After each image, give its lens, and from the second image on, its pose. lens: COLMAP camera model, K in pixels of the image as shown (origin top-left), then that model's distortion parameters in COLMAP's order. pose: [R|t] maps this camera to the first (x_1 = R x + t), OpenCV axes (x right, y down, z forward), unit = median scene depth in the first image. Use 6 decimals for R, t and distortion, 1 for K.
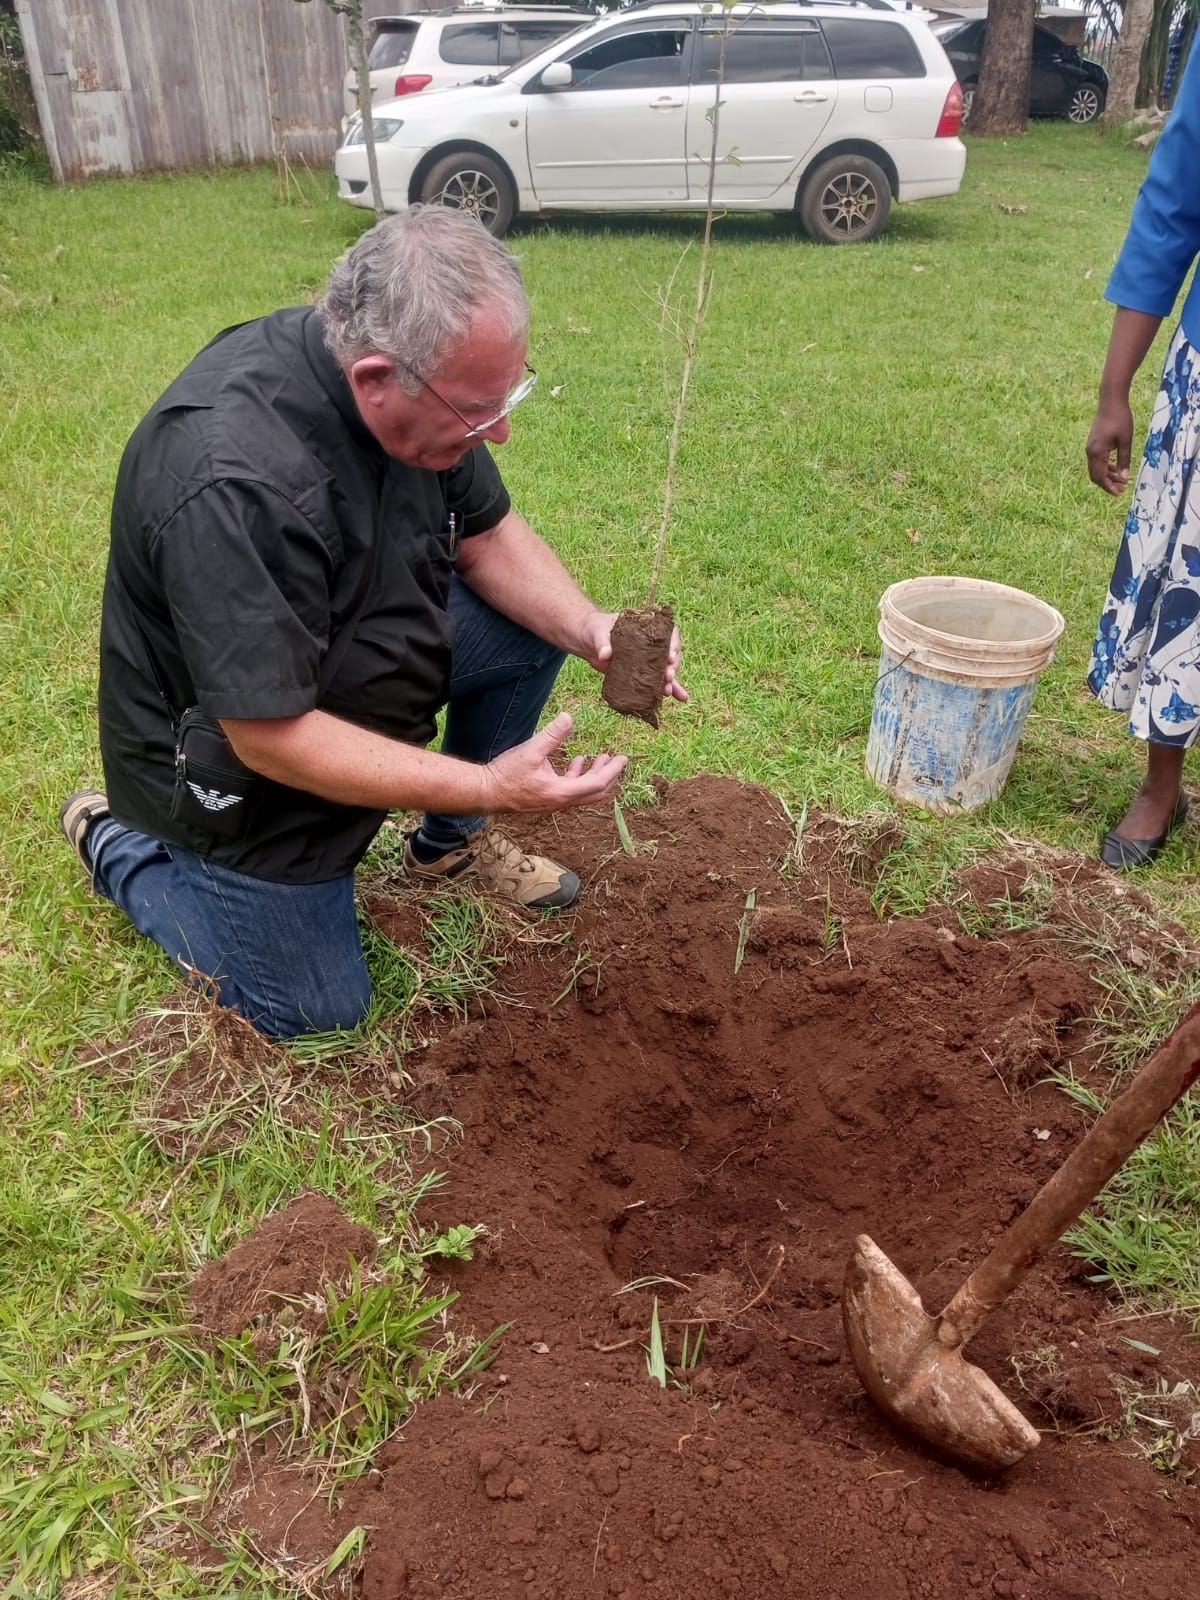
lens RADIAL K [[1352.0, 0, 589.0], [0, 1352.0, 813.1], [0, 0, 1]] dist [0.120986, -0.226484]
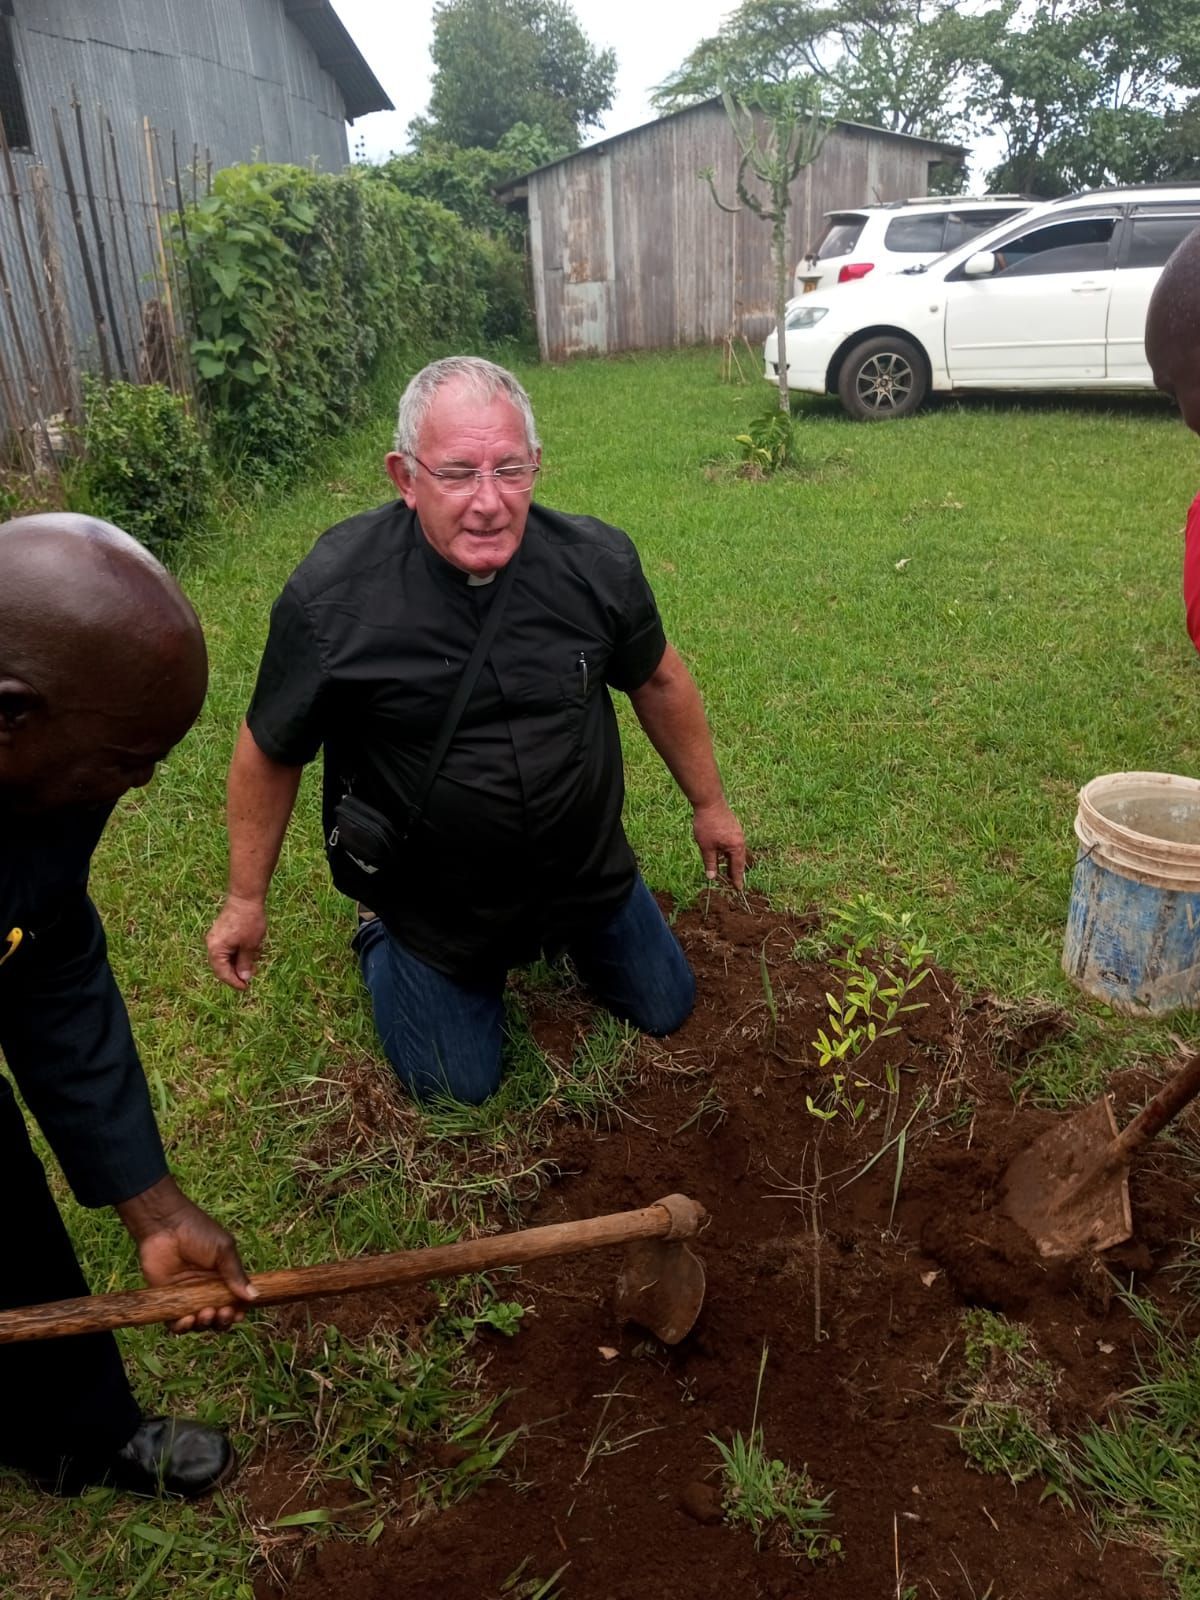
lens RADIAL K [[1355.4, 0, 559.3], [0, 1355.4, 798.4], [0, 0, 1]] dist [0.102979, -0.180828]
pose [[0.938616, 0.098406, -0.330630, 0.196739], [-0.135415, 0.986622, -0.090776, -0.007380], [0.317274, 0.129976, 0.939385, -0.073486]]
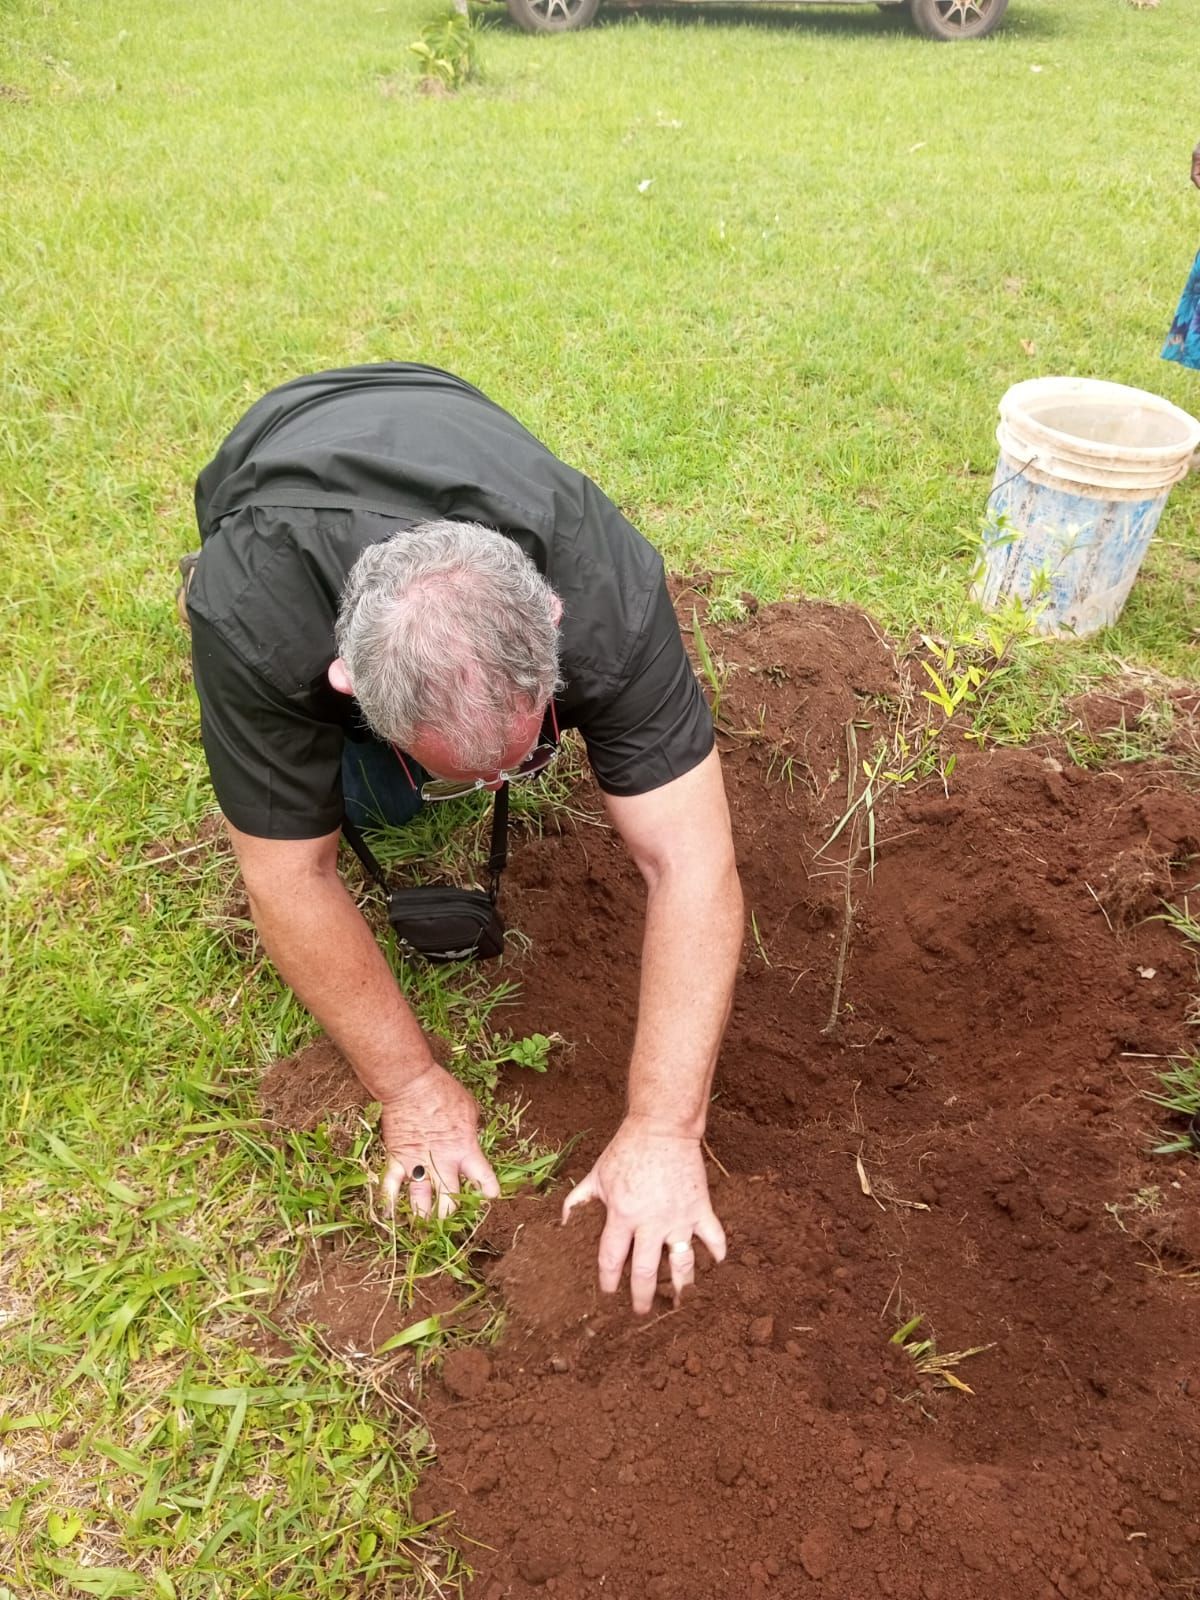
lens RADIAL K [[1352.0, 0, 589.0], [0, 1352.0, 813.1], [0, 0, 1]] dist [0.120986, -0.226484]
pose [[0.998461, 0.037085, -0.041242, -0.015469], [-0.032223, 0.993086, 0.112880, 0.024107], [0.045143, -0.111377, 0.992752, 0.043007]]
